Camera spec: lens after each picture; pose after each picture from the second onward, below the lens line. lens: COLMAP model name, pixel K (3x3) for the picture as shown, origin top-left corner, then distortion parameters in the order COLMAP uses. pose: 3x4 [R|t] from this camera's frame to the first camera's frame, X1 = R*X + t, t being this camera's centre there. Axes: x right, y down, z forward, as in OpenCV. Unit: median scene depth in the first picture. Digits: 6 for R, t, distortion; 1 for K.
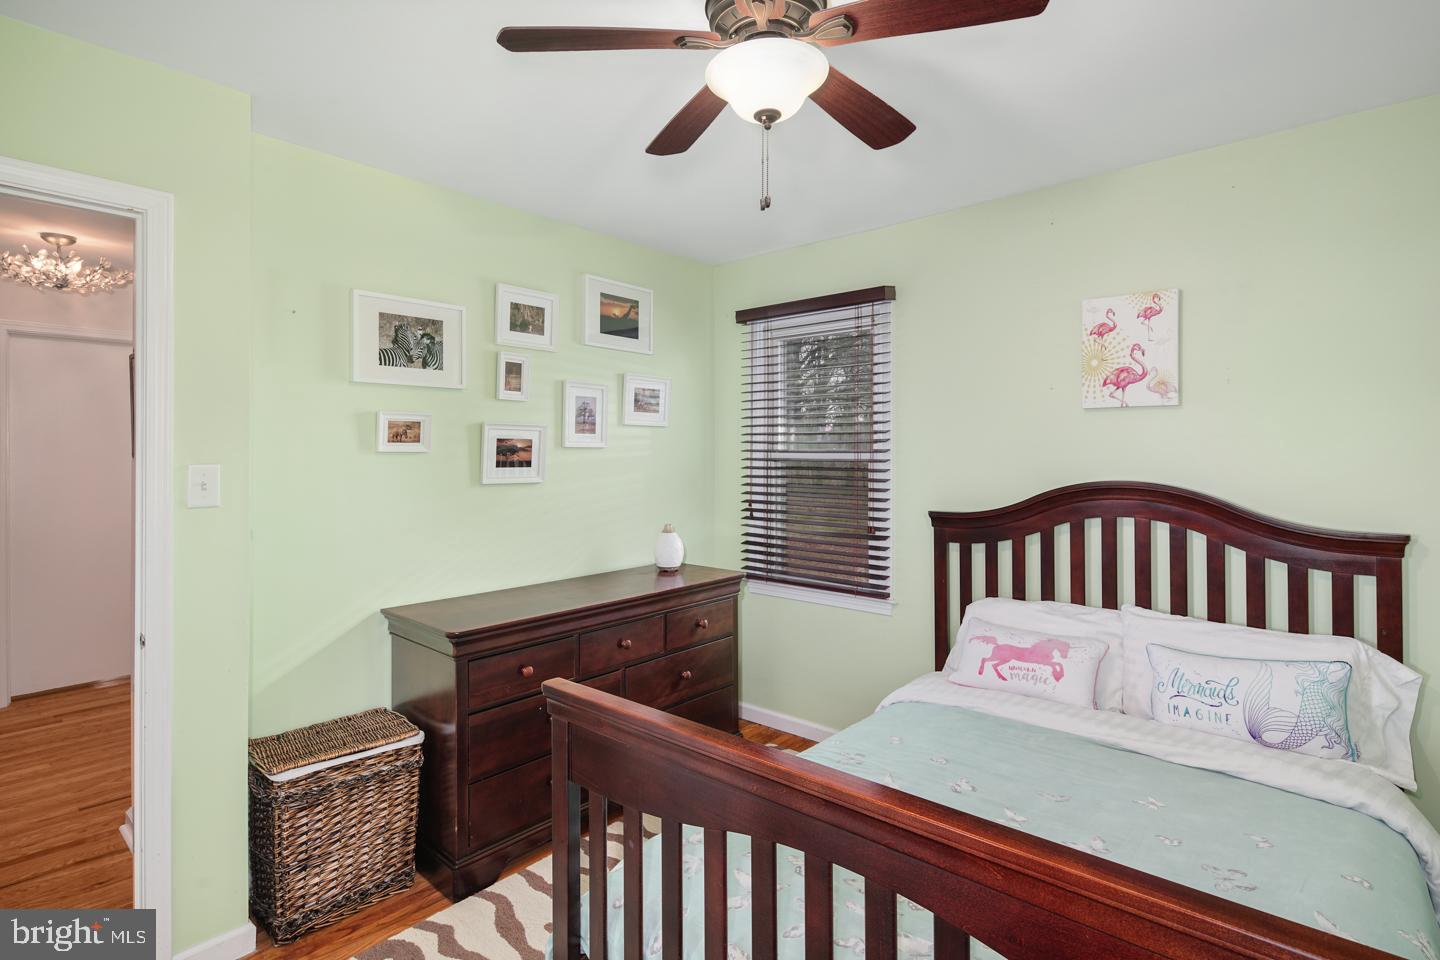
lens RADIAL K [[719.1, 0, 722.9], [0, 719.1, 444.9], [0, 0, 1]] dist [-0.002930, -0.000510]
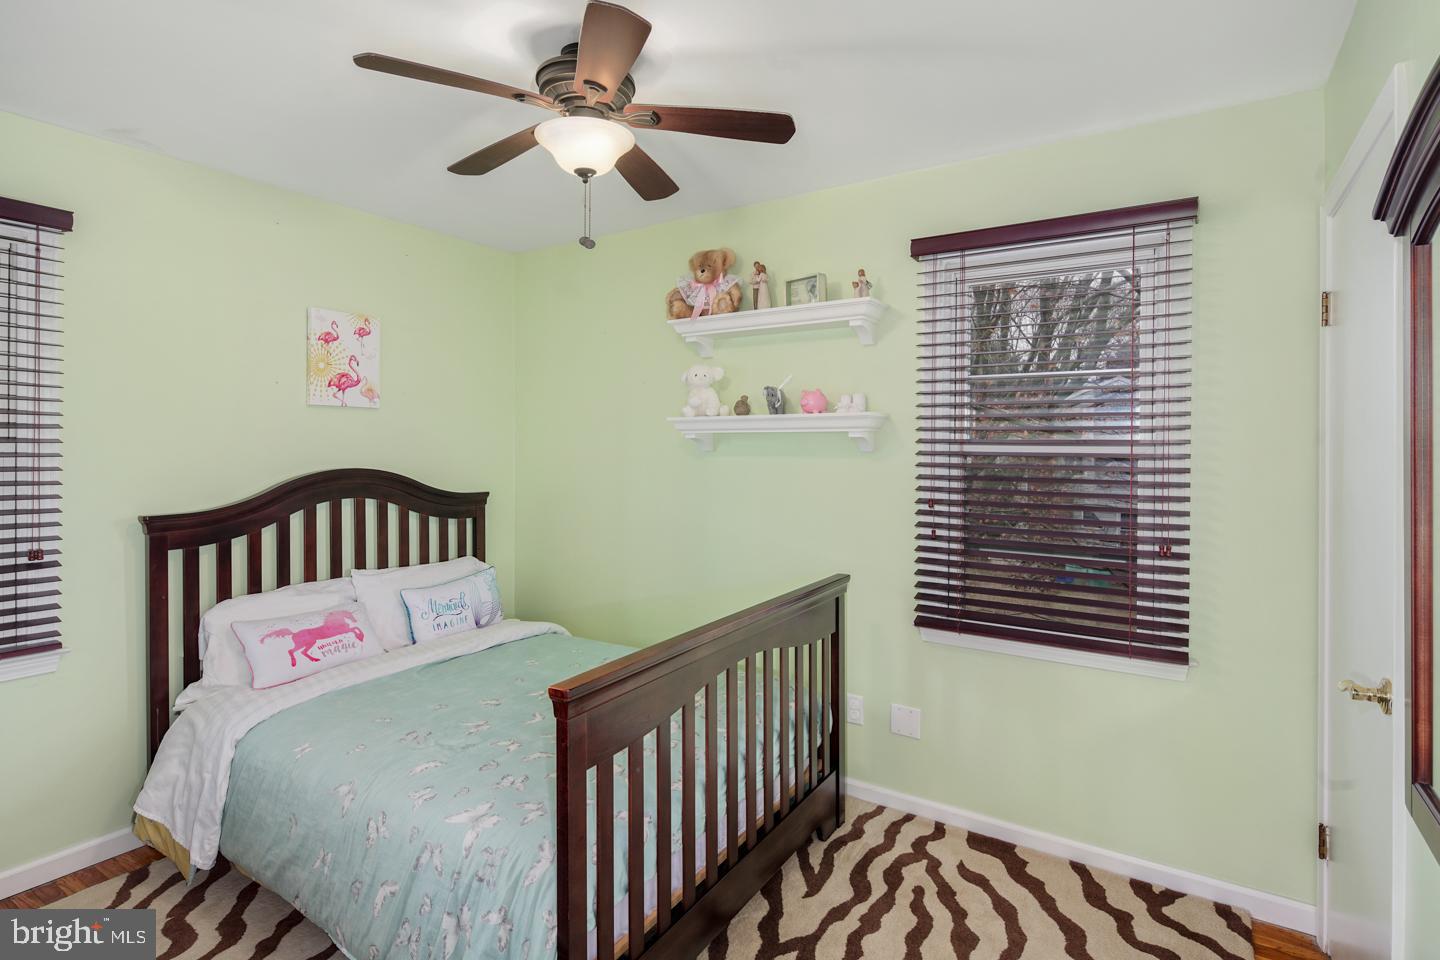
lens RADIAL K [[719.1, 0, 718.2], [0, 719.1, 451.1], [0, 0, 1]] dist [-0.002930, -0.000510]
pose [[-0.161100, -0.004420, 0.986928, -0.720874], [-0.008019, 0.999963, 0.003169, 0.012472], [-0.986906, -0.007403, -0.161129, 0.581744]]
